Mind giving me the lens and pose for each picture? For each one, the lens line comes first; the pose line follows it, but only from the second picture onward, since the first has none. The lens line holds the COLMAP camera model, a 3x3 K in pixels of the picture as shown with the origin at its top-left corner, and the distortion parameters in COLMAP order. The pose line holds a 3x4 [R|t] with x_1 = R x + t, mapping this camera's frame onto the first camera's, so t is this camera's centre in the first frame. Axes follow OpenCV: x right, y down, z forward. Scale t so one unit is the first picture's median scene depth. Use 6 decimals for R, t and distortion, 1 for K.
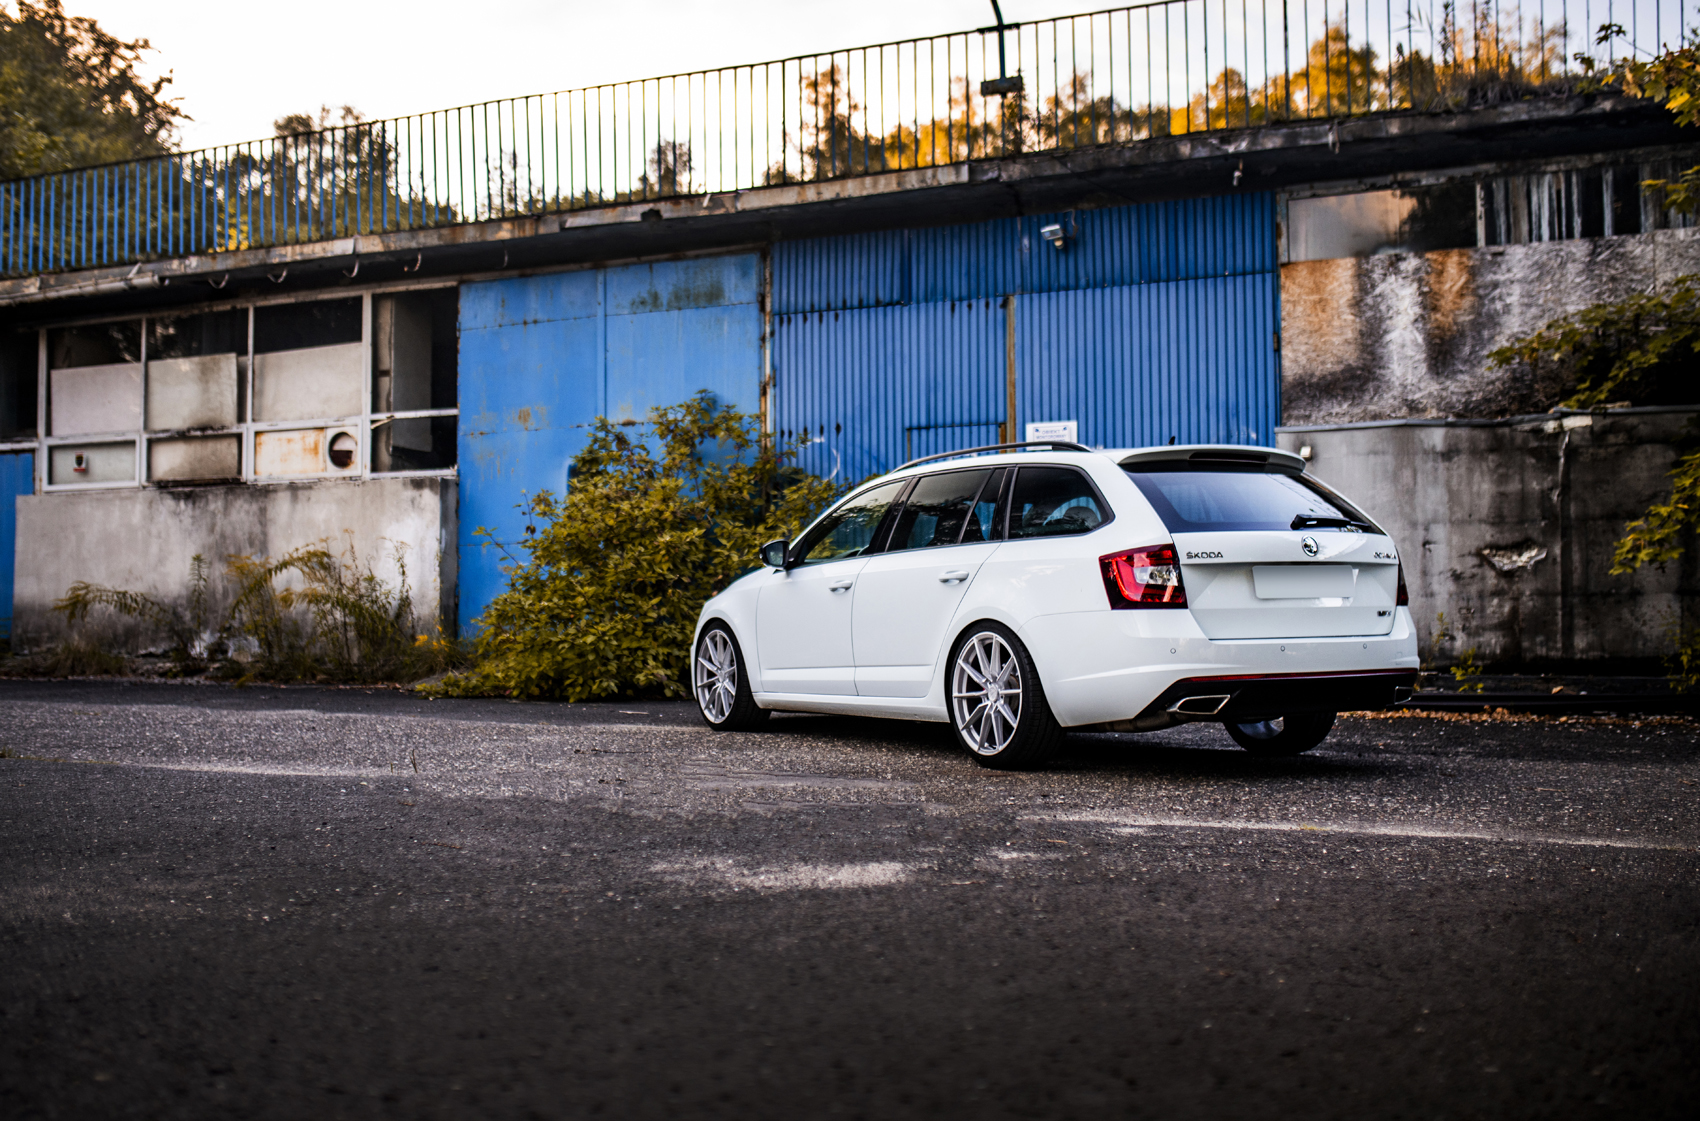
lens RADIAL K [[1762.7, 0, 814.0], [0, 1762.7, 565.4], [0, 0, 1]] dist [-0.063316, 0.101069]
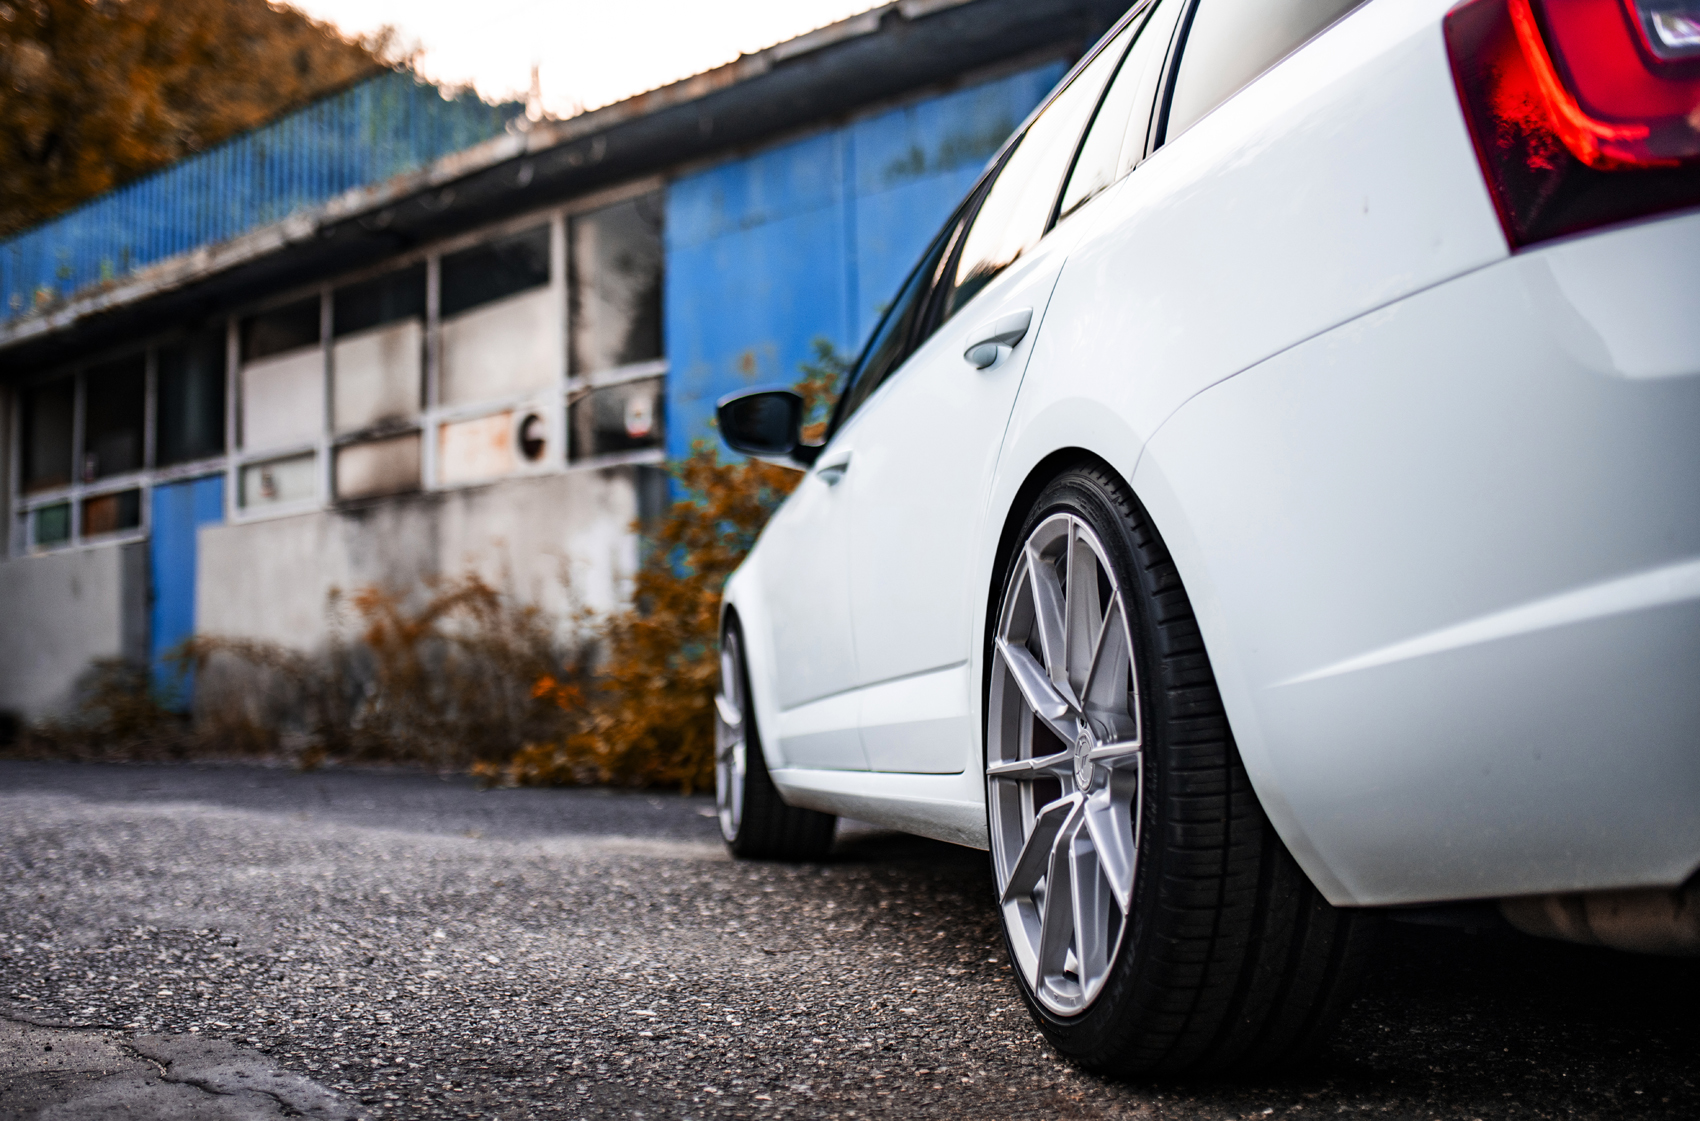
lens RADIAL K [[1762.1, 0, 850.0], [0, 1762.1, 560.5], [0, 0, 1]] dist [-0.042419, 0.047933]
pose [[0.953529, -0.033587, -0.299423, 0.085604], [0.017152, 0.998207, -0.057352, 0.035452], [0.300812, 0.049551, 0.952395, 0.455070]]
